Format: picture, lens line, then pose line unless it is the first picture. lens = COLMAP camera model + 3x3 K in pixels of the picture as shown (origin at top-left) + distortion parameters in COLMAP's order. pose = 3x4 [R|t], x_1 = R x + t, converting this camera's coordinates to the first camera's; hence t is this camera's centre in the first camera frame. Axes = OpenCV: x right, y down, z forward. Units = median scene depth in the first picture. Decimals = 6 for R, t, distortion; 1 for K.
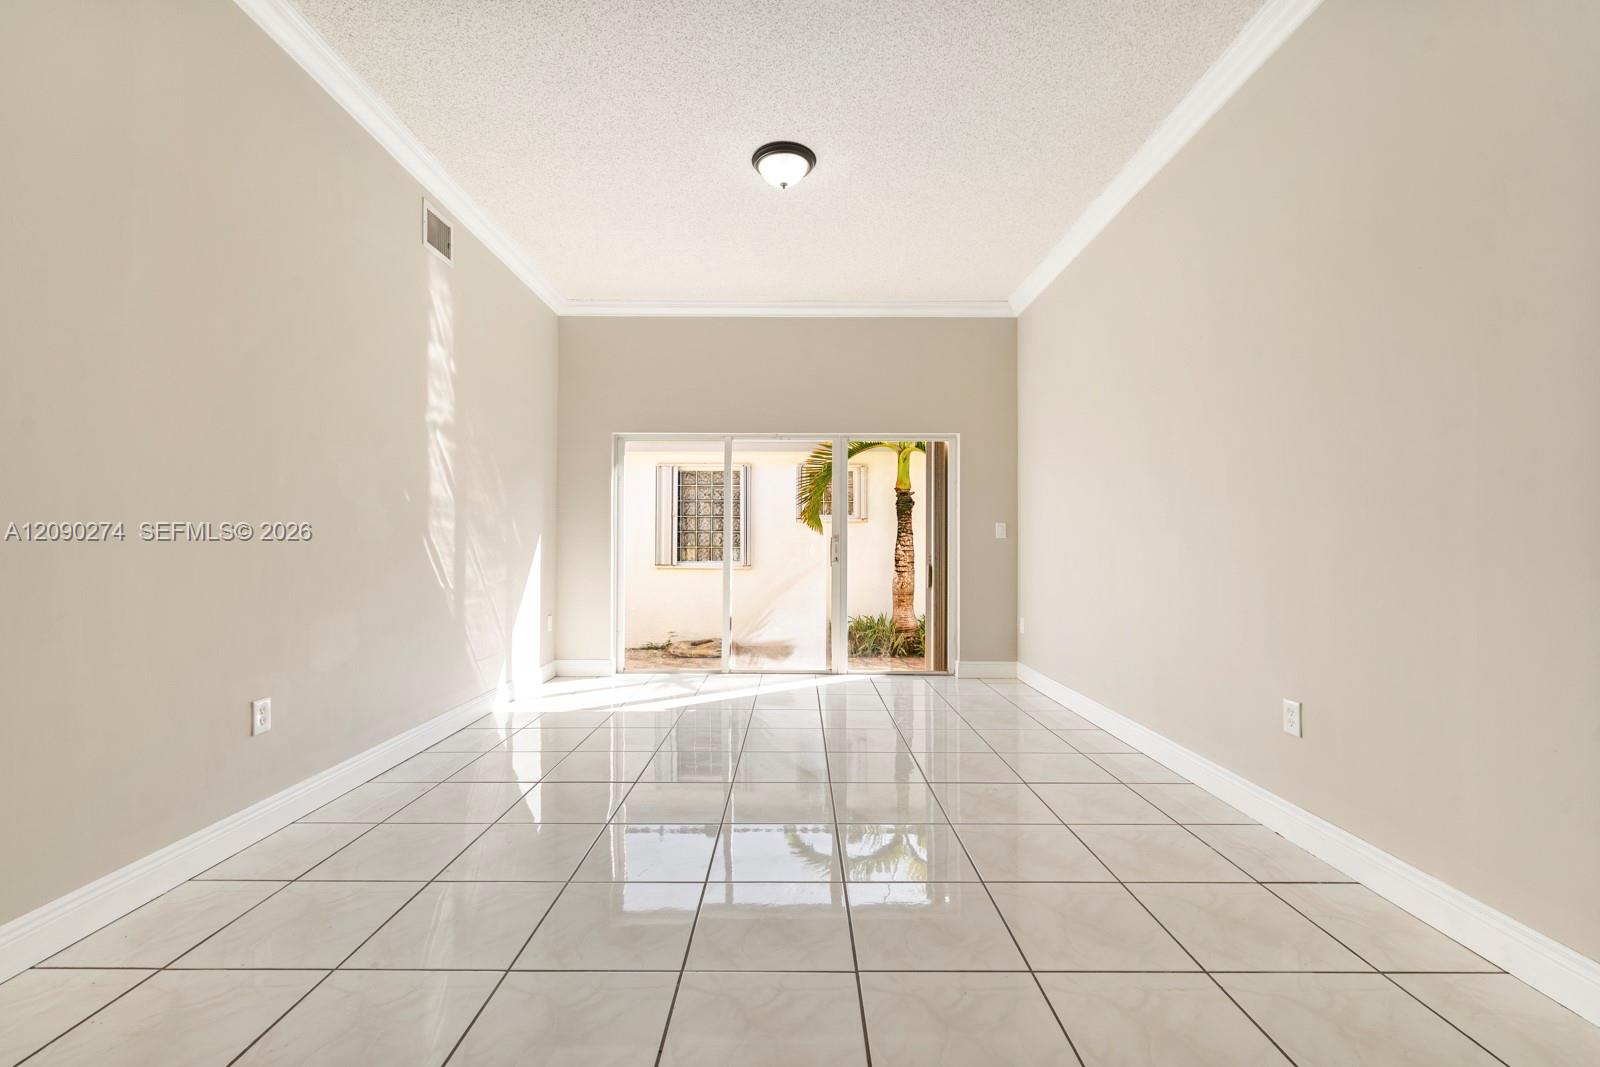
lens RADIAL K [[661.4, 0, 790.9], [0, 661.4, 545.8], [0, 0, 1]] dist [0.003982, -0.002683]
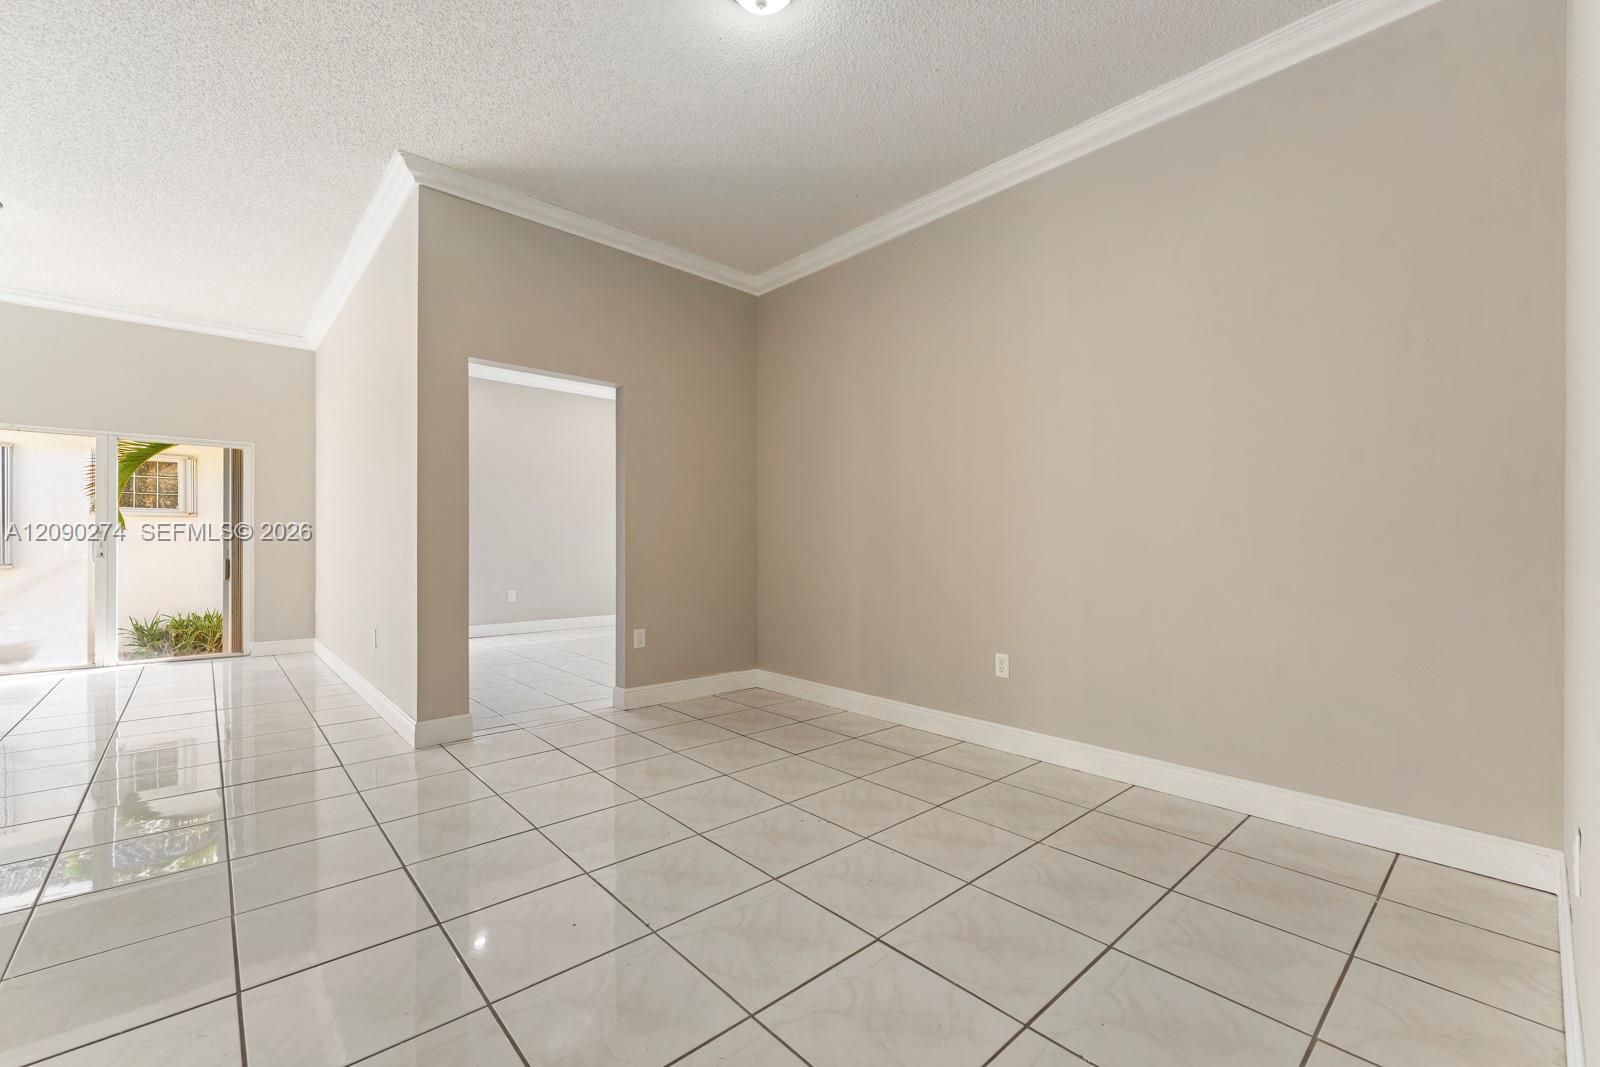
lens RADIAL K [[661.4, 0, 775.6], [0, 661.4, 537.6], [0, 0, 1]] dist [0.003982, -0.002683]
pose [[0.744765, 0.010314, 0.667247, 0.159592], [-0.003373, 0.999926, -0.011691, 0.004349], [-0.667318, 0.006457, 0.744745, -0.442486]]
